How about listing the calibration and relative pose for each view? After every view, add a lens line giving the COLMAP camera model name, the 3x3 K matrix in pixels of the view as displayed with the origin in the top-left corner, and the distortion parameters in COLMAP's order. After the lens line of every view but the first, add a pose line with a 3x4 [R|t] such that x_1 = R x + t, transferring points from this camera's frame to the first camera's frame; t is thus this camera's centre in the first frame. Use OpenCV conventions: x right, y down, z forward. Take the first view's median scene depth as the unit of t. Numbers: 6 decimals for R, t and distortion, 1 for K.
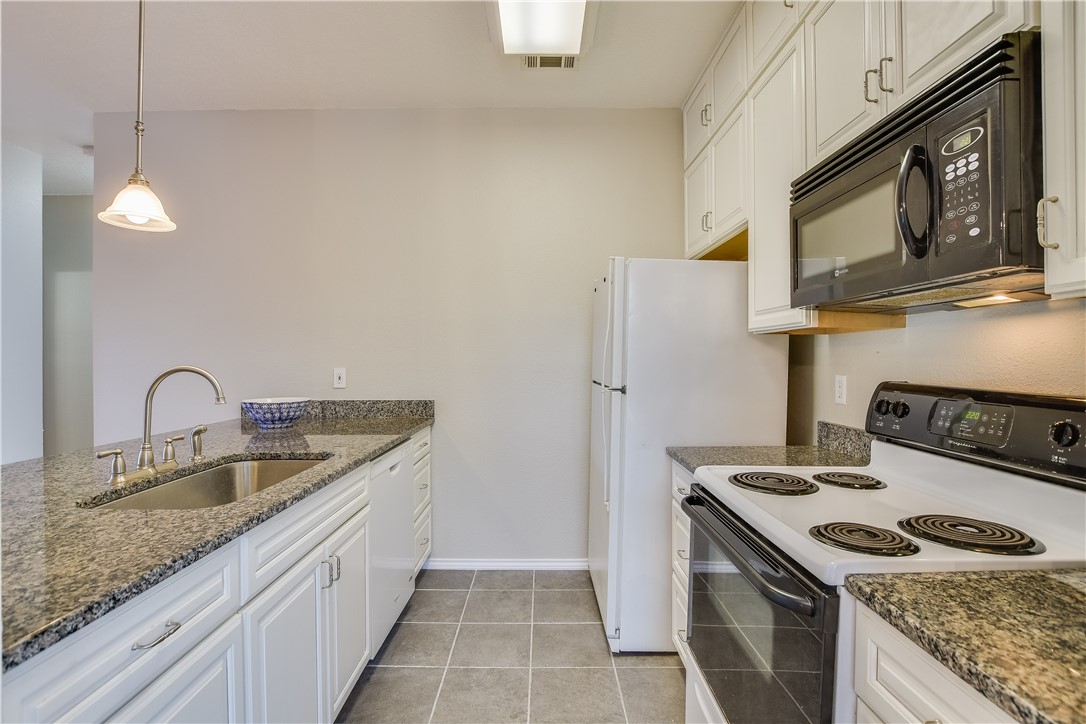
lens RADIAL K [[505.6, 0, 539.2], [0, 505.6, 360.8], [0, 0, 1]] dist [-0.017093, -0.000170]
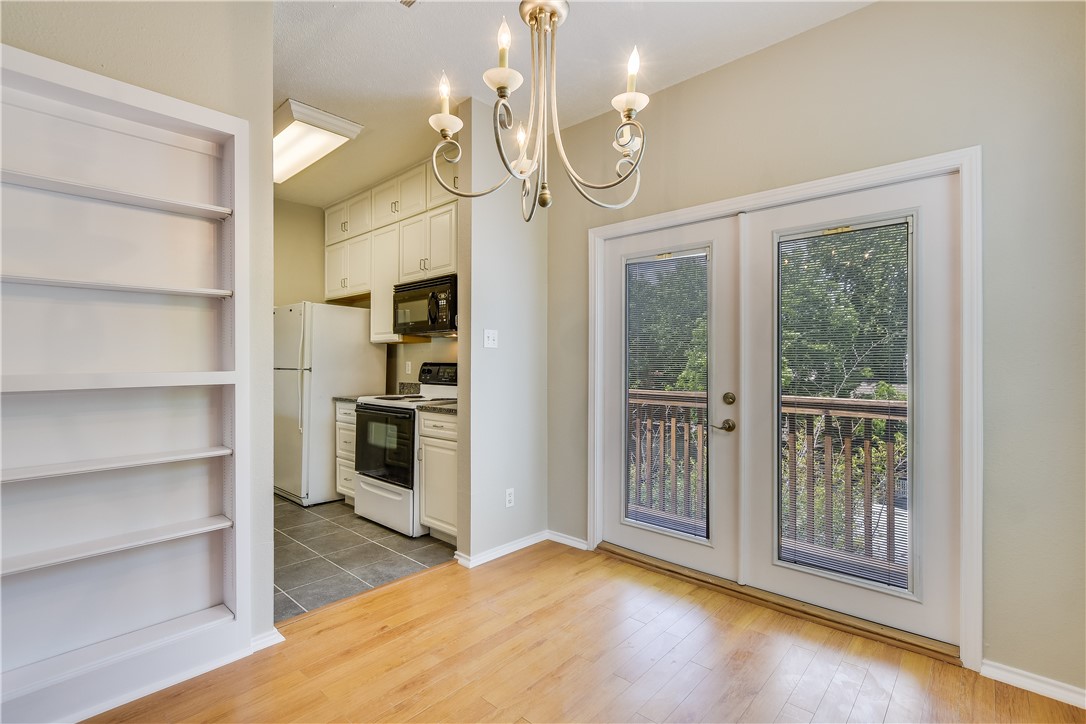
lens RADIAL K [[505.6, 0, 539.2], [0, 505.6, 360.8], [0, 0, 1]] dist [-0.017093, -0.000170]
pose [[0.673310, 0.008268, 0.739314, -0.921694], [0.002385, 0.999908, -0.013354, 0.070684], [-0.739357, 0.010755, 0.673228, -1.310257]]
